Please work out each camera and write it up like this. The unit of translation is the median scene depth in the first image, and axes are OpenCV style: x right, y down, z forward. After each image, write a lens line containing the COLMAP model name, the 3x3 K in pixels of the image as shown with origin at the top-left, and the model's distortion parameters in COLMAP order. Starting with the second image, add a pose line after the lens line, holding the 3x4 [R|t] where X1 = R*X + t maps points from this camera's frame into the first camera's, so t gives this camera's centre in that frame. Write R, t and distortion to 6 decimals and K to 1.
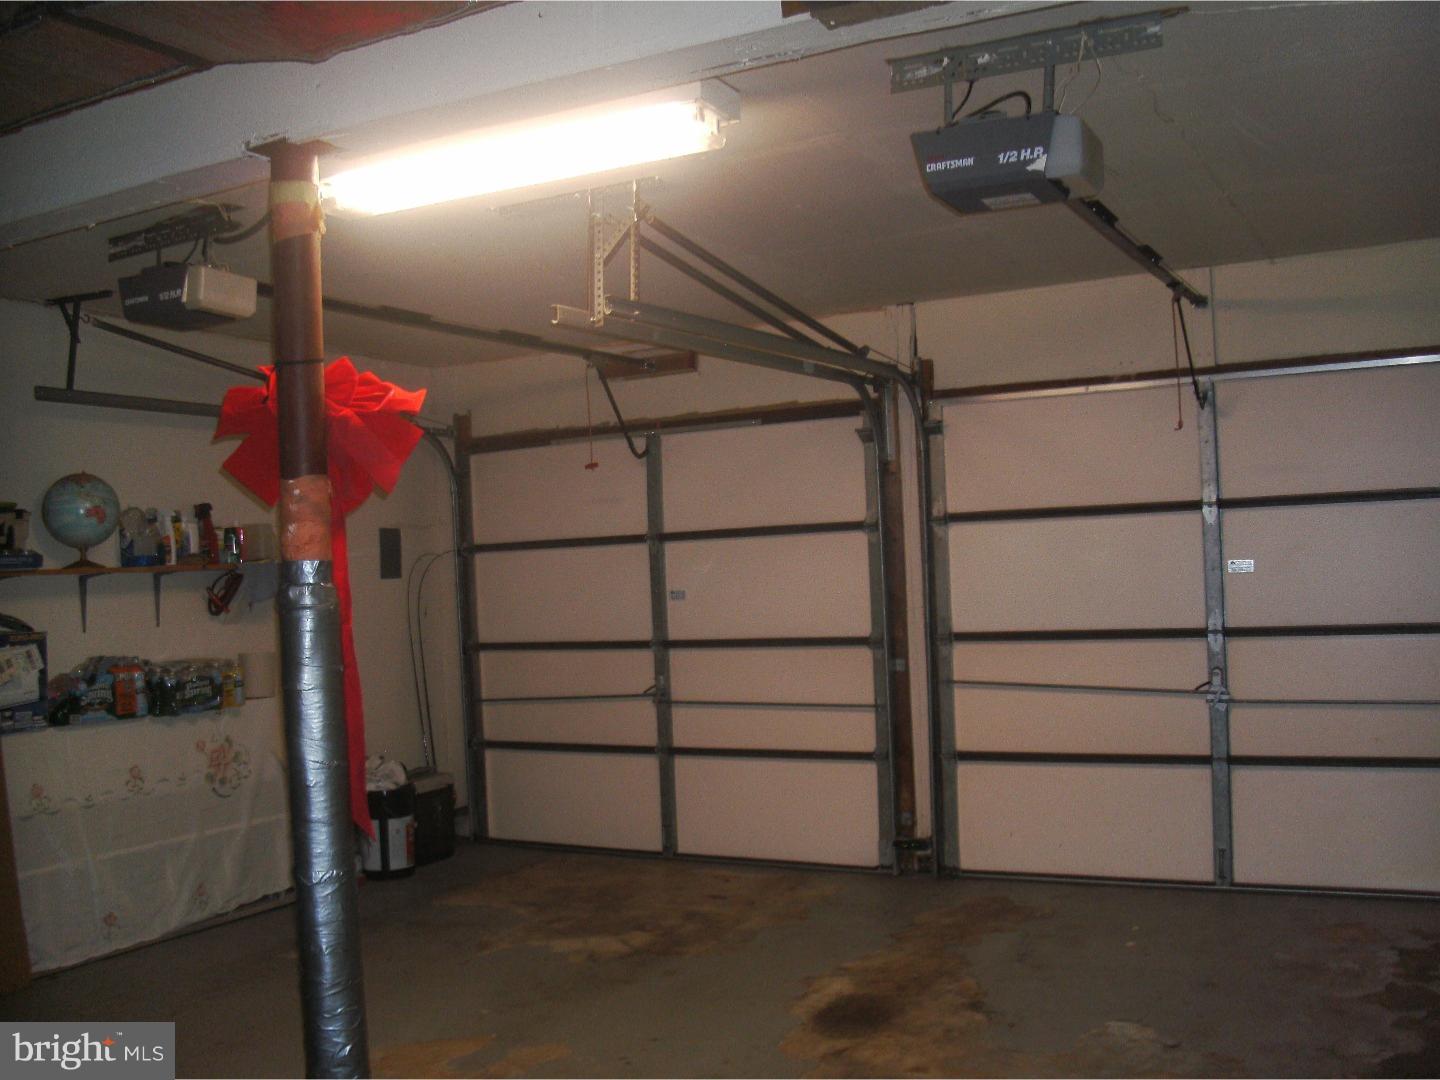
lens RADIAL K [[1385.7, 0, 720.0], [0, 1385.7, 540.0], [0, 0, 1]] dist [-0.148586, 0.009424]
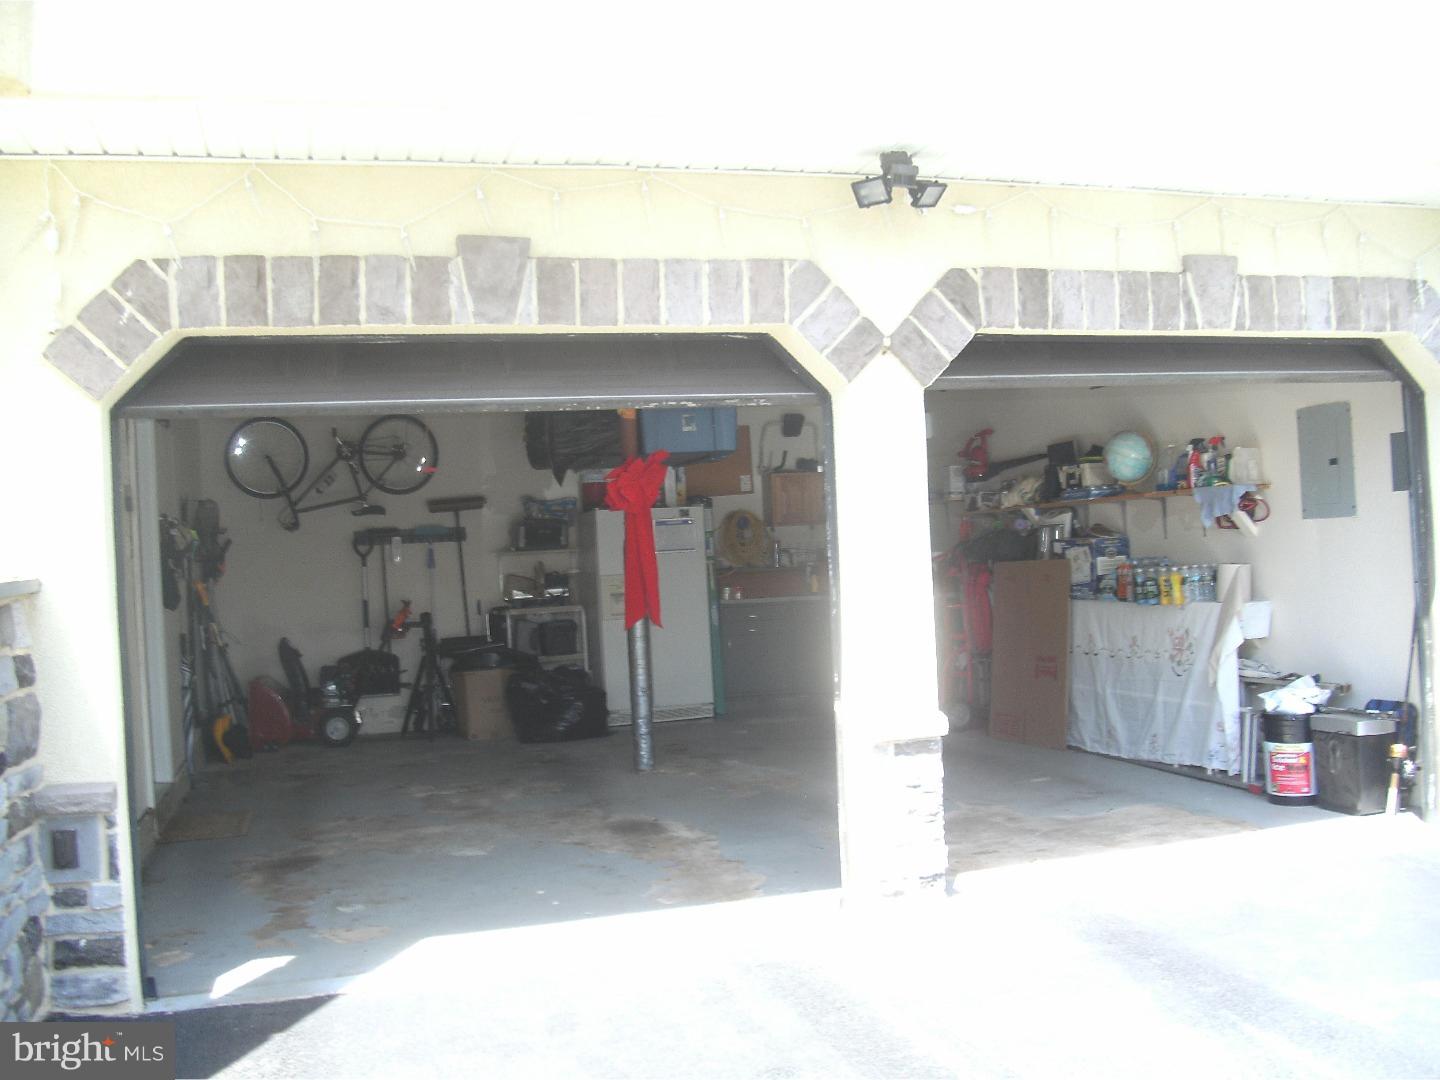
lens RADIAL K [[1385.7, 0, 720.0], [0, 1385.7, 540.0], [0, 0, 1]] dist [-0.148586, 0.009424]
pose [[-0.708166, 0.073627, -0.702196, 0.964724], [0.095855, 0.995366, 0.007696, 0.017253], [0.699509, -0.061859, -0.711942, 1.913773]]
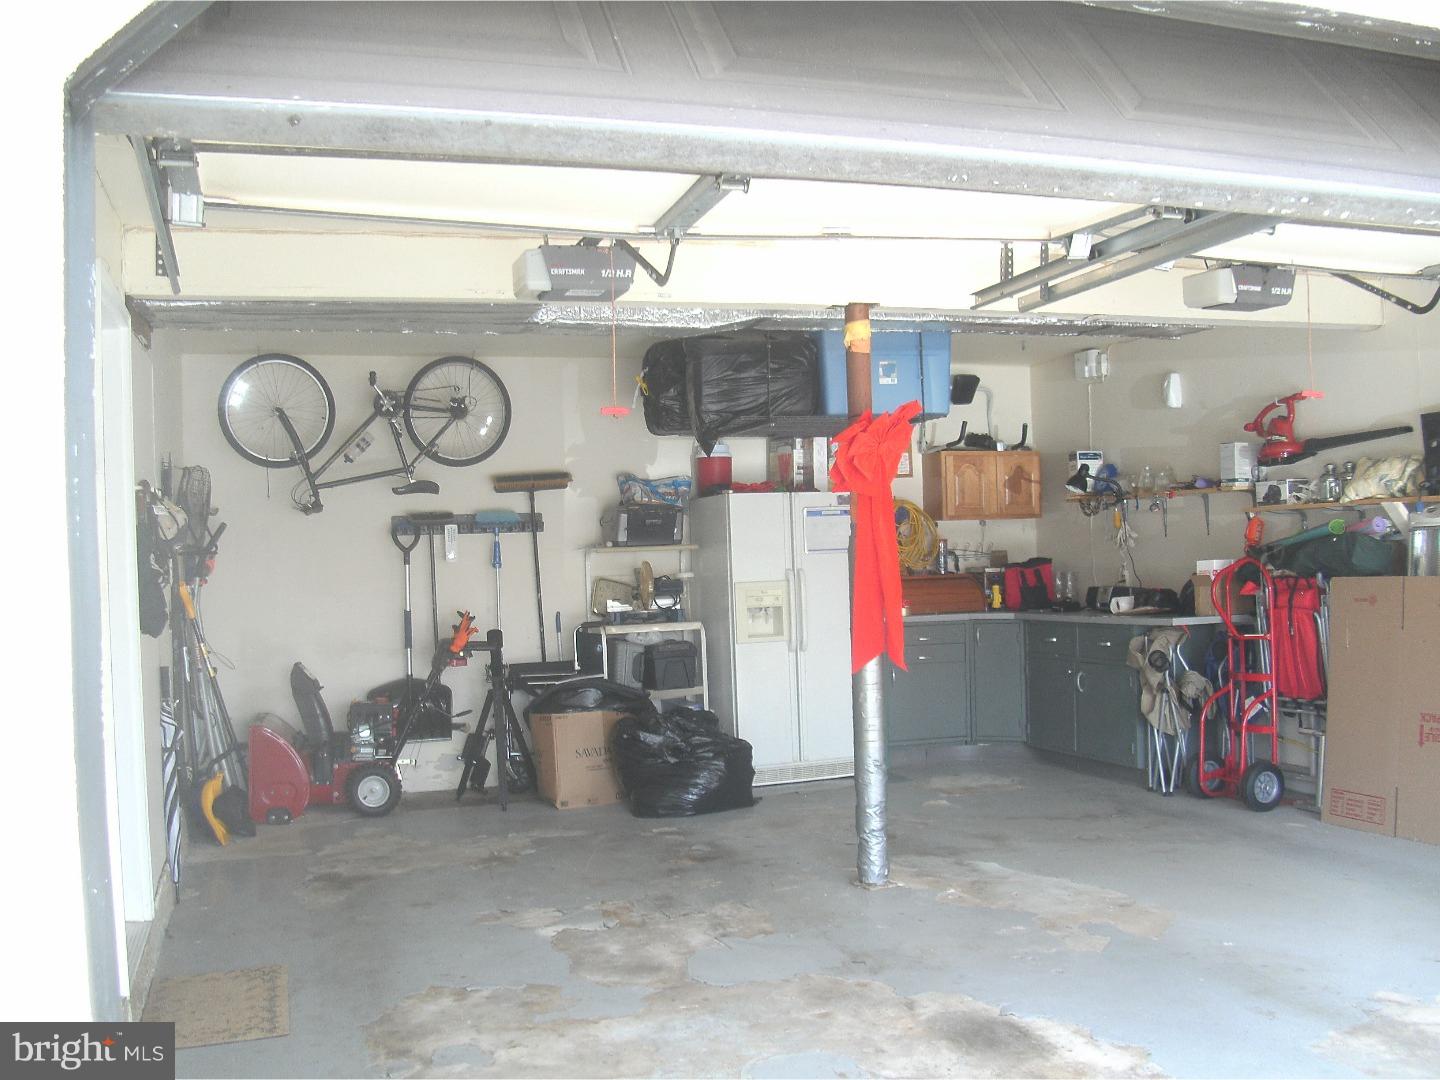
lens RADIAL K [[1385.7, 0, 720.0], [0, 1385.7, 540.0], [0, 0, 1]] dist [-0.148586, 0.009424]
pose [[-0.684131, 0.063464, -0.726592, 0.736921], [0.076403, 0.996962, 0.015142, -0.003551], [0.725346, -0.045155, -0.686902, 1.301303]]
